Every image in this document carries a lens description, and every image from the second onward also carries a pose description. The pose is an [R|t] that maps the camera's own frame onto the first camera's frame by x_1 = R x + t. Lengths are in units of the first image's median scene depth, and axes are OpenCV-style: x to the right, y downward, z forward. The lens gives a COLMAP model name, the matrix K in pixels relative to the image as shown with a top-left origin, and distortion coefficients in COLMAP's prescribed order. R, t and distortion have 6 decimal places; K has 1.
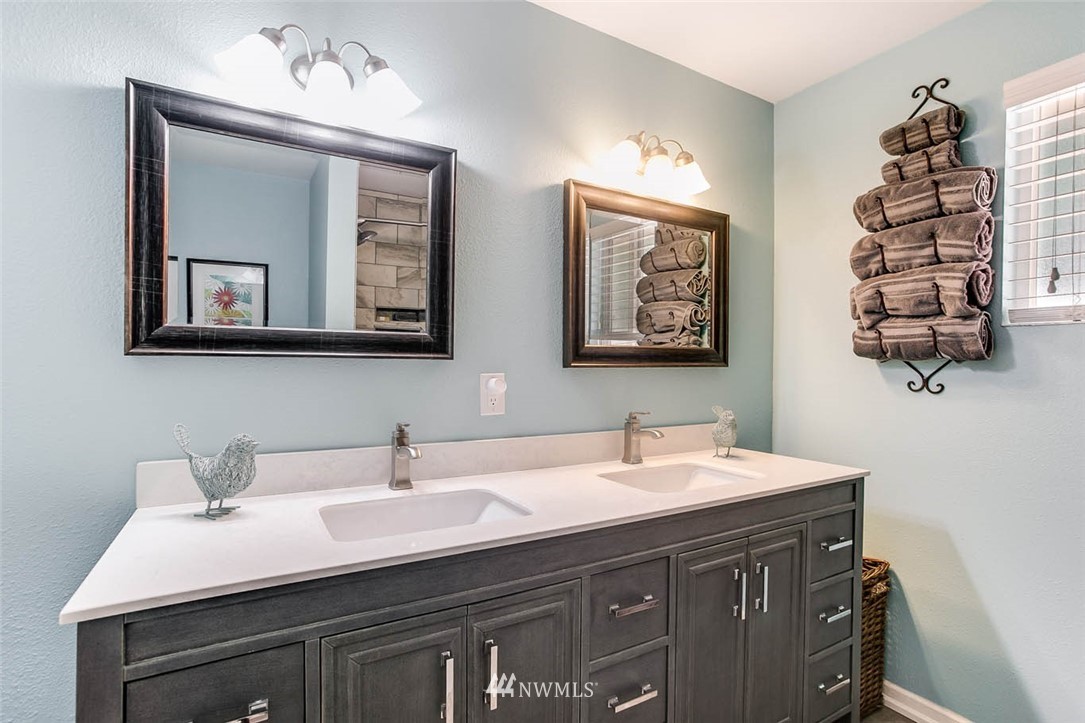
lens RADIAL K [[521.3, 0, 542.6], [0, 521.3, 377.5], [0, 0, 1]] dist [-0.059808, 0.023021]
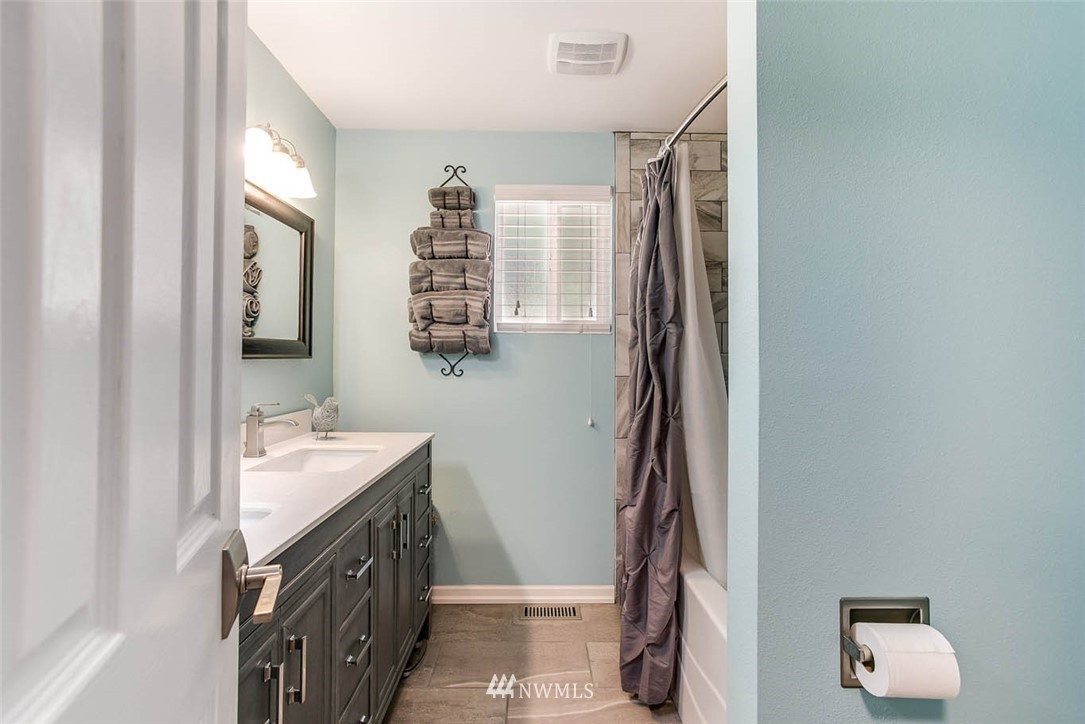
lens RADIAL K [[512.0, 0, 551.3], [0, 512.0, 358.4], [0, 0, 1]] dist [-0.061224, 0.022367]
pose [[0.473896, 0.002042, 0.880578, -0.411565], [0.016434, 0.999803, -0.011163, 0.000637], [-0.880427, 0.019762, 0.473769, 0.059628]]
